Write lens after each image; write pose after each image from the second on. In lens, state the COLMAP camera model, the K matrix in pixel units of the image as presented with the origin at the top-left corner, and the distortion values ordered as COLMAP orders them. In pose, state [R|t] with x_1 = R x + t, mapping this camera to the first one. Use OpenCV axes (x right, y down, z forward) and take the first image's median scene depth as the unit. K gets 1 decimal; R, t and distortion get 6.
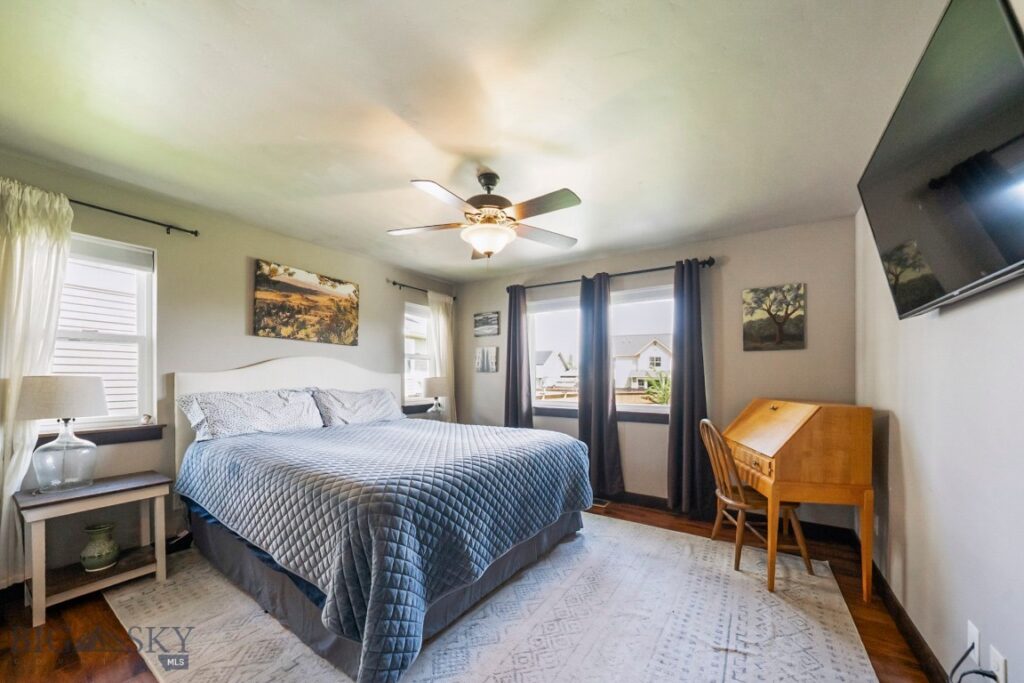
lens RADIAL K [[356.2, 0, 511.3], [0, 356.2, 338.7], [0, 0, 1]] dist [-0.028093, 0.005550]
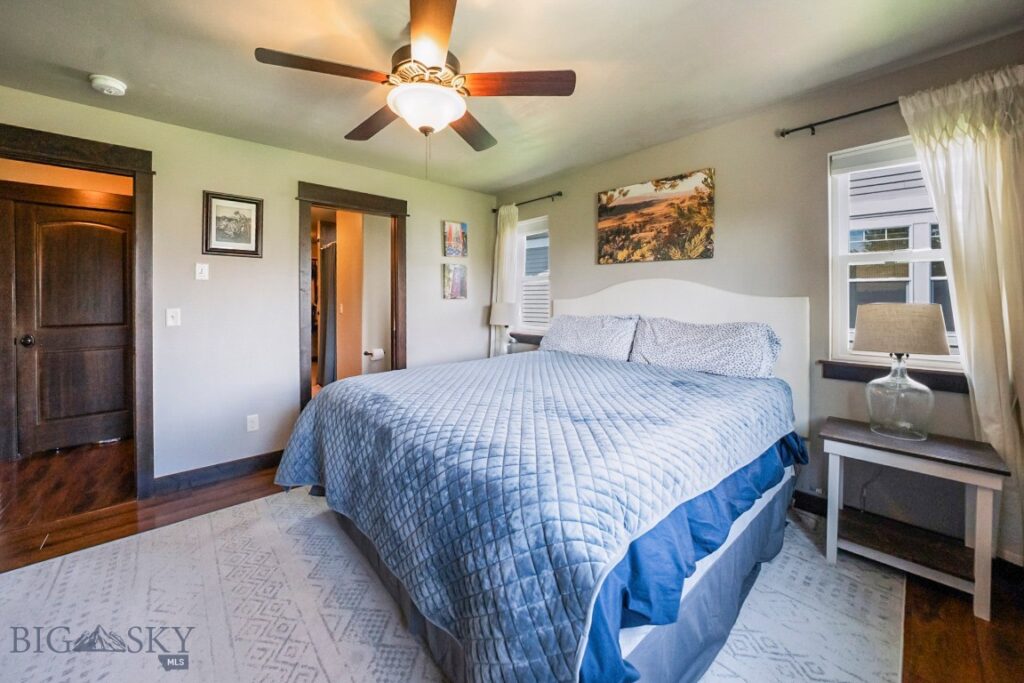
lens RADIAL K [[356.2, 0, 511.3], [0, 356.2, 338.7], [0, 0, 1]] dist [-0.028093, 0.005550]
pose [[-0.222750, 0.008017, -0.974843, 0.347635], [0.016322, 0.999857, 0.004493, 0.184096], [0.974739, -0.014910, -0.222849, 0.855435]]
